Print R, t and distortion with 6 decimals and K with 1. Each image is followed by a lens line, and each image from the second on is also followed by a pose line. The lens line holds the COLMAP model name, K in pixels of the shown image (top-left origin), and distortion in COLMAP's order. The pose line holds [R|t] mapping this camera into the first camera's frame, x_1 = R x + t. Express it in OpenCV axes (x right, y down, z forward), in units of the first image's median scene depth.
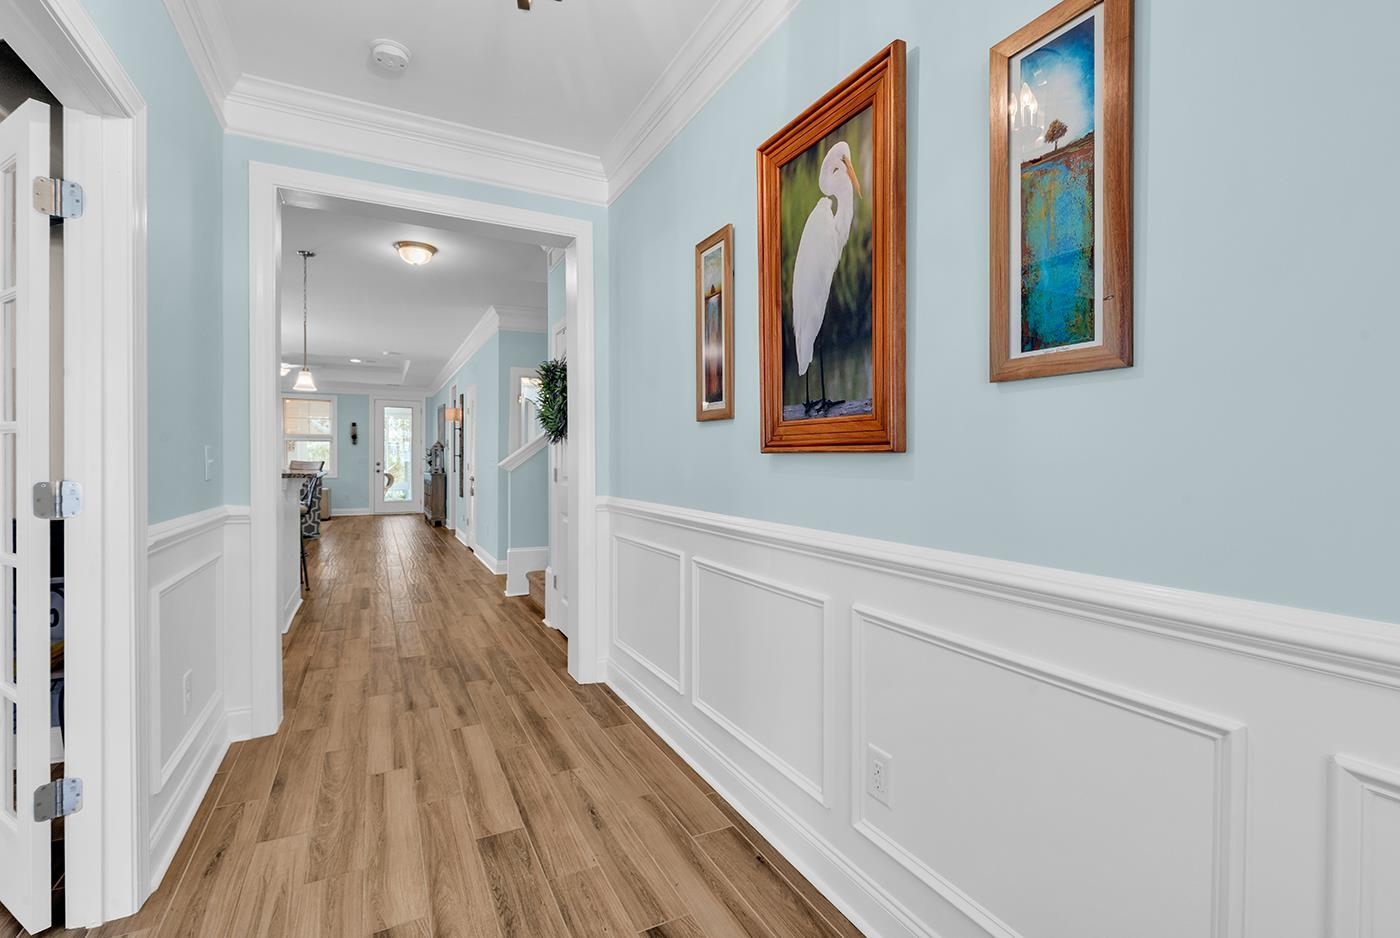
lens RADIAL K [[638.6, 0, 700.0], [0, 638.6, 469.0], [0, 0, 1]] dist [0.000507, -0.000112]
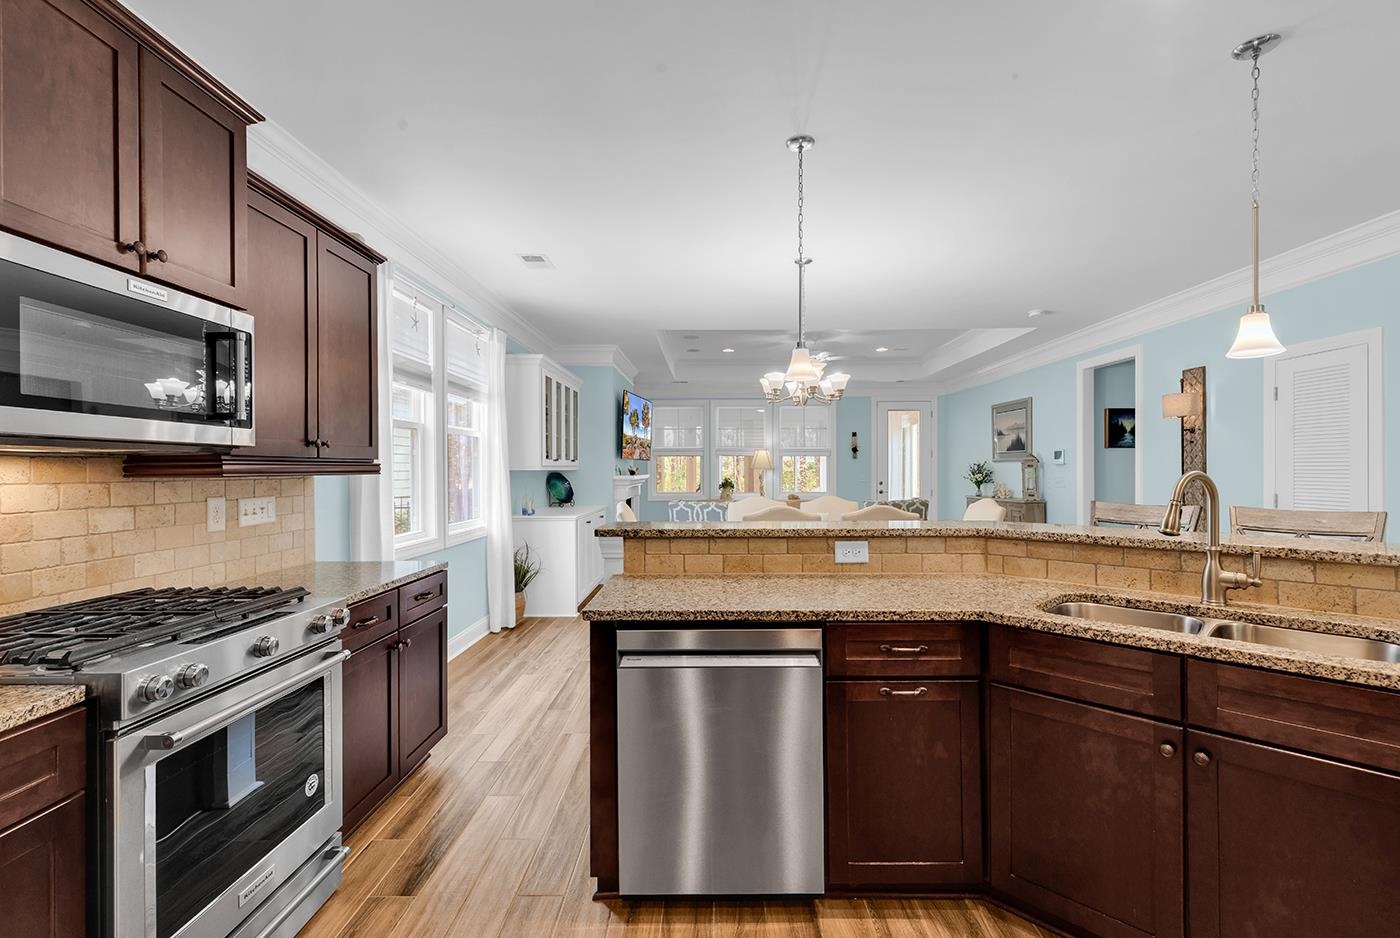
lens RADIAL K [[638.6, 0, 700.0], [0, 638.6, 469.0], [0, 0, 1]] dist [0.000507, -0.000112]
pose [[0.880532, -0.011129, -0.473855, -0.329954], [0.008057, 0.999931, -0.008512, -0.020108], [0.473918, 0.003677, 0.880562, 0.191404]]
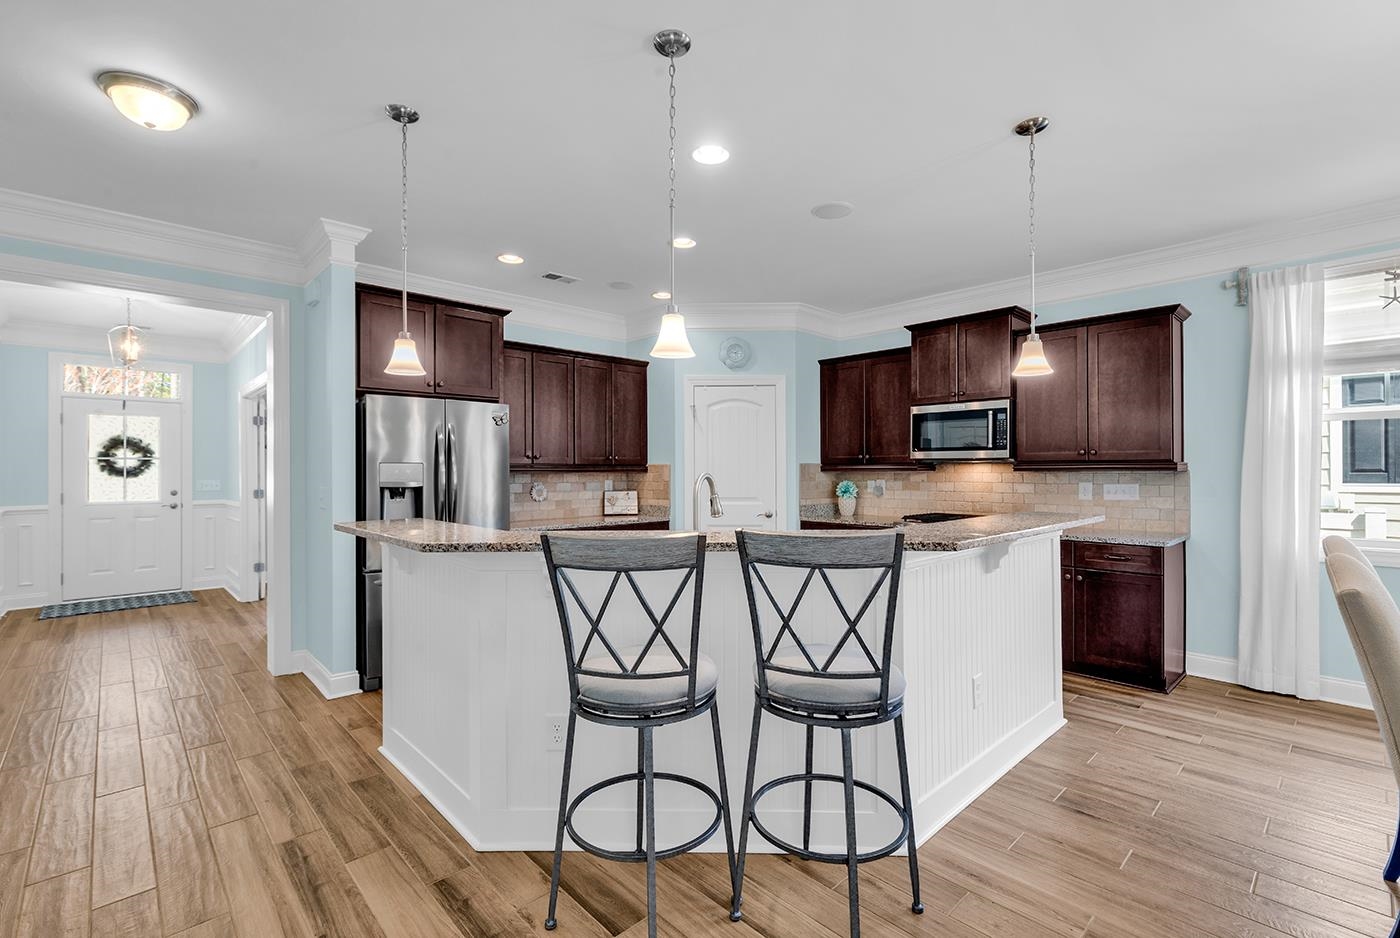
lens RADIAL K [[638.6, 0, 700.0], [0, 638.6, 469.0], [0, 0, 1]] dist [0.000507, -0.000112]
pose [[-0.963340, -0.003202, -0.268264, -0.247032], [-0.004023, 0.999989, 0.002508, -0.021659], [0.268253, 0.003496, -0.963342, 0.555138]]
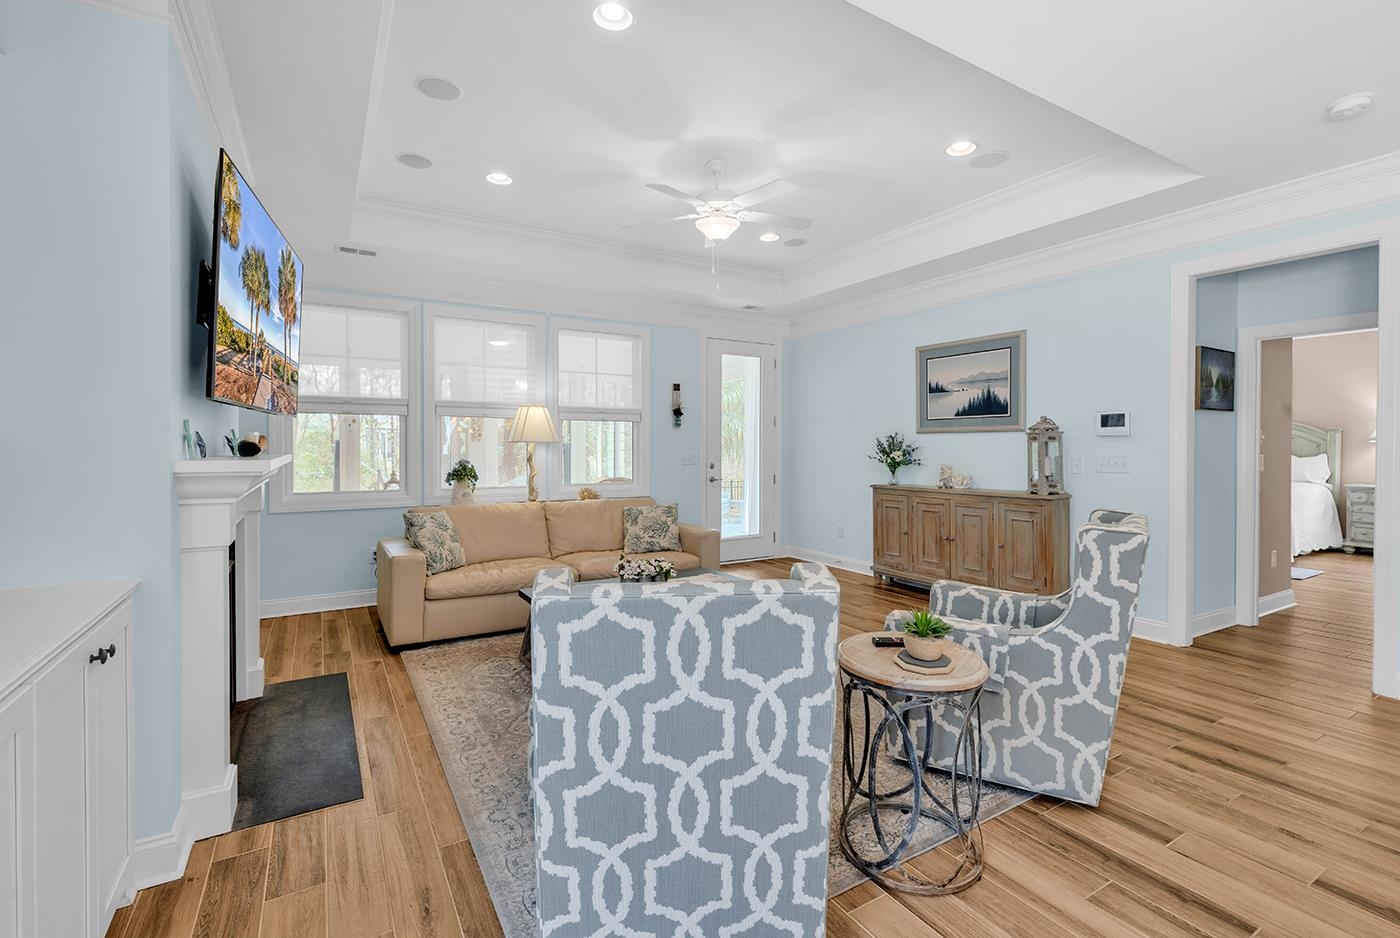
lens RADIAL K [[638.6, 0, 700.0], [0, 638.6, 469.0], [0, 0, 1]] dist [0.000507, -0.000112]
pose [[0.998333, -0.008990, 0.057011, -0.552504], [0.007226, 0.999491, 0.031073, -0.021046], [-0.057262, -0.030609, 0.997890, 0.498275]]
